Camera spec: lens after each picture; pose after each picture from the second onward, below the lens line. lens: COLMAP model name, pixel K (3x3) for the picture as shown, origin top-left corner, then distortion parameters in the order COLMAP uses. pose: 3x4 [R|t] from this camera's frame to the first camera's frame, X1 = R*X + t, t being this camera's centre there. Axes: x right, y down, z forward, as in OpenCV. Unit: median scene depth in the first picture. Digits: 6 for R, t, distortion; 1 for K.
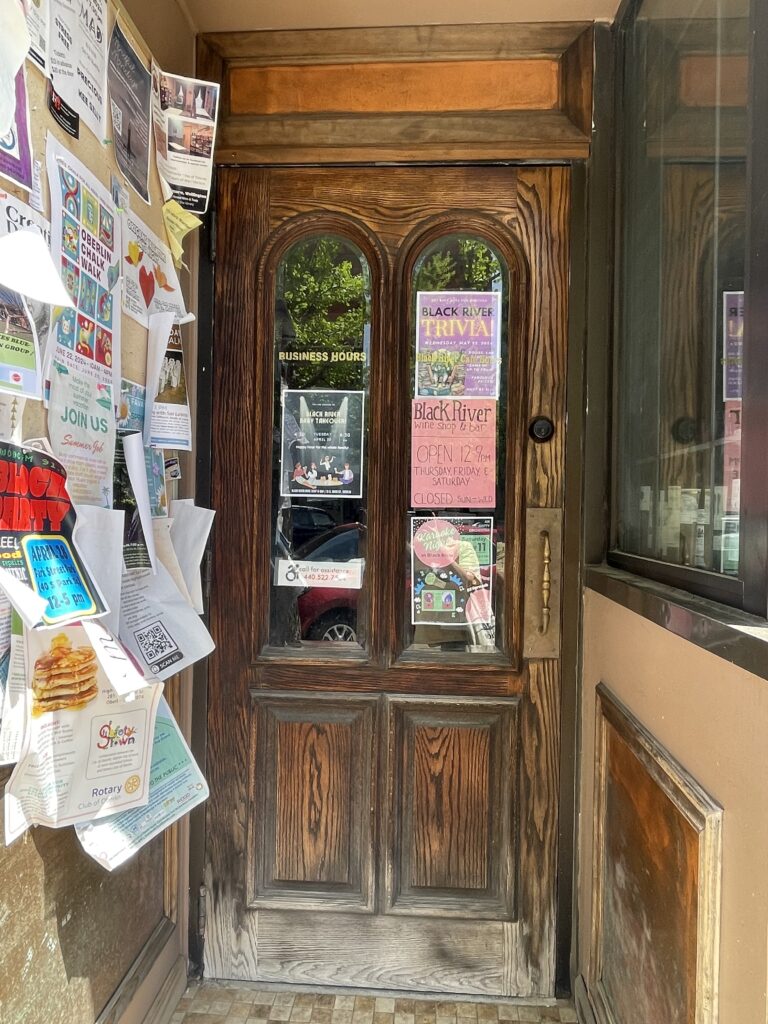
lens RADIAL K [[706.0, 0, 386.0], [0, 706.0, 515.0], [0, 0, 1]] dist [-0.007081, -0.001388]
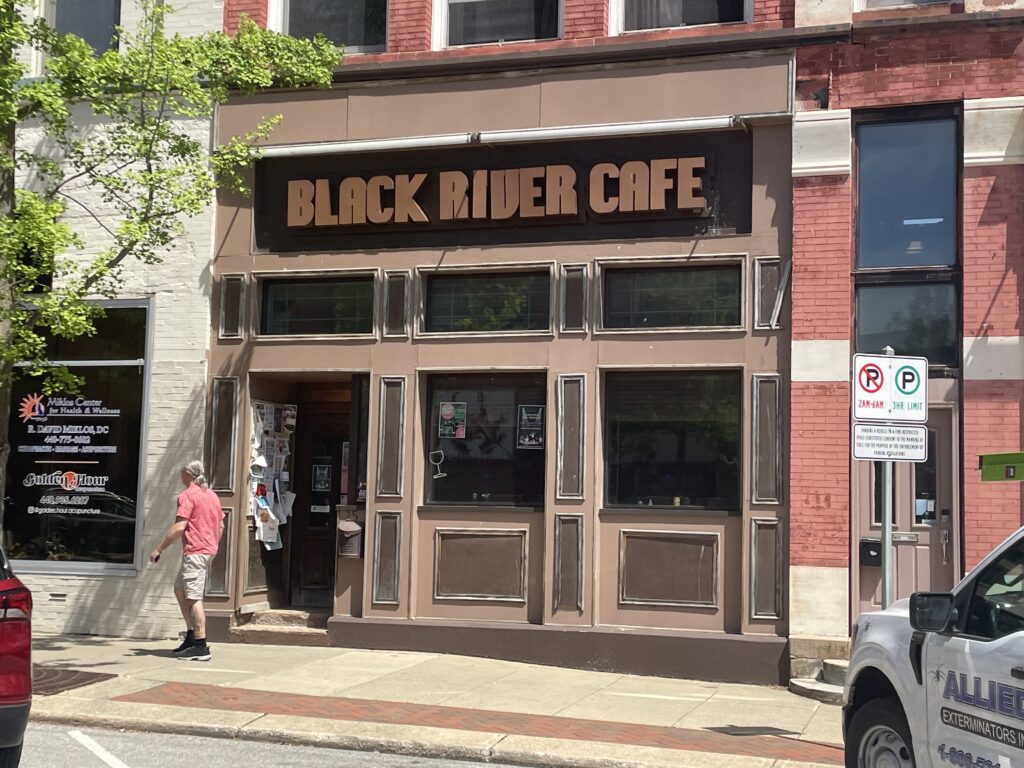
lens RADIAL K [[1420.9, 0, 511.7], [0, 1420.9, 382.2], [0, 0, 1]] dist [0.044588, 0.000000]
pose [[0.968398, -0.016847, -0.248841, 3.439352], [-0.009719, 0.994409, -0.105147, 0.232958], [0.249221, 0.104243, 0.962820, -7.638374]]
